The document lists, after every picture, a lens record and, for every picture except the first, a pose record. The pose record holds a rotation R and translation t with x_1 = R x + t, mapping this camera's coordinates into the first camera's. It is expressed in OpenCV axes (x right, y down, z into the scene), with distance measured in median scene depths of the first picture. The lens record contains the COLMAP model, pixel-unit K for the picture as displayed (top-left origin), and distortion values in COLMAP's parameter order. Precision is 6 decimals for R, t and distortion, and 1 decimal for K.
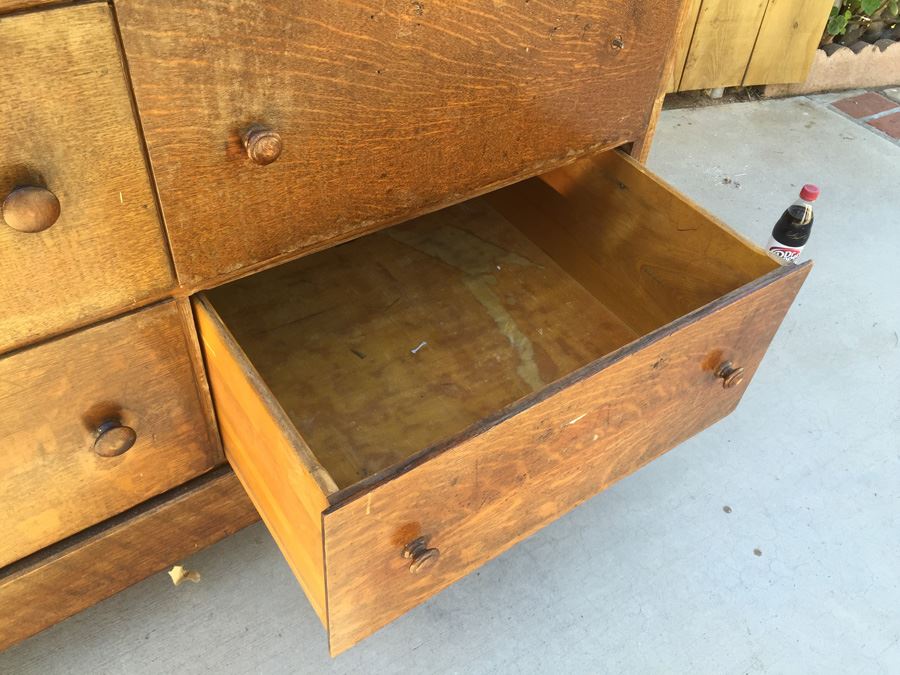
lens RADIAL K [[768.2, 0, 450.0], [0, 768.2, 337.5], [0, 0, 1]] dist [0.096641, -0.131372]
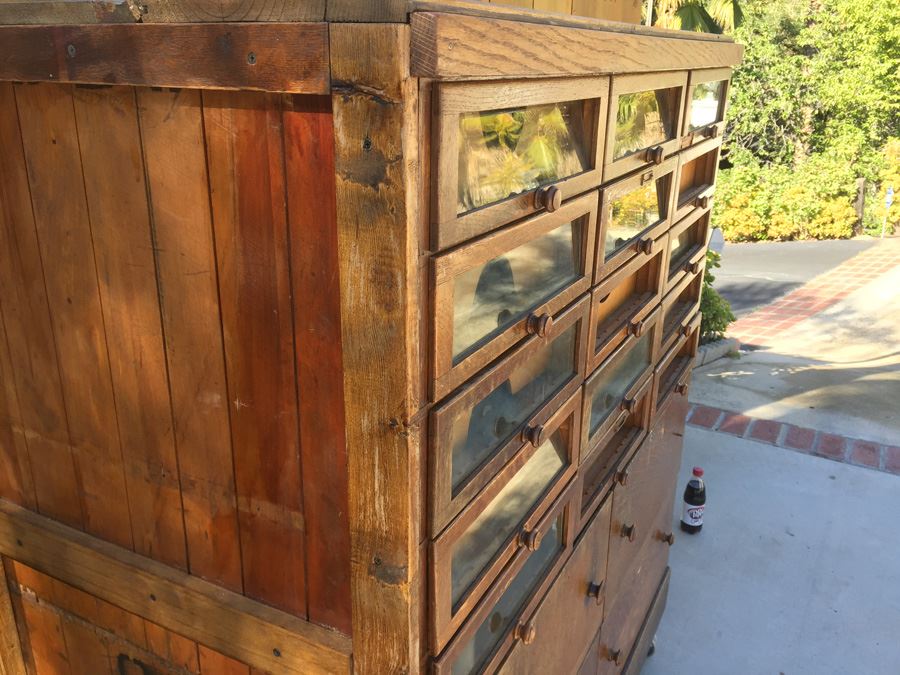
lens RADIAL K [[782.5, 0, 437.4], [0, 782.5, 326.0], [0, 0, 1]] dist [0.012667, -0.005189]
pose [[0.892014, -0.200514, 0.405099, -1.135558], [0.348164, 0.876342, -0.332877, -0.166995], [-0.288258, 0.437972, 0.851521, -0.694889]]
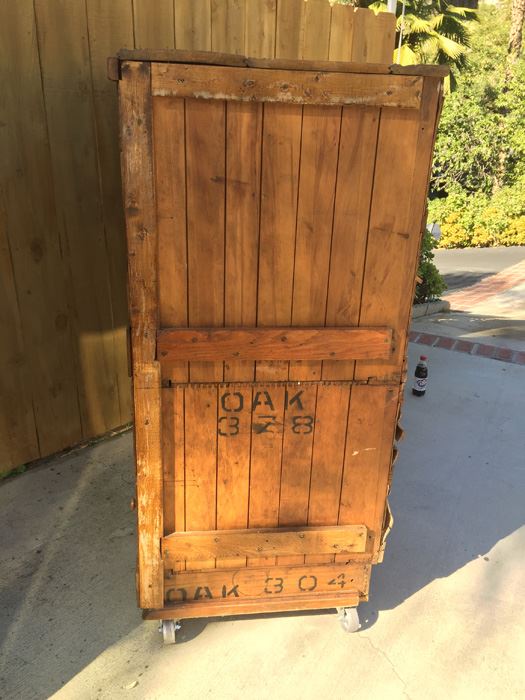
lens RADIAL K [[597.5, 0, 262.5], [0, 597.5, 350.0], [0, 0, 1]] dist [0.096641, -0.131372]
pose [[0.863480, -0.220795, 0.453489, -1.762449], [0.369675, 0.888702, -0.271200, 0.280080], [-0.343136, 0.401819, 0.848999, -1.119326]]
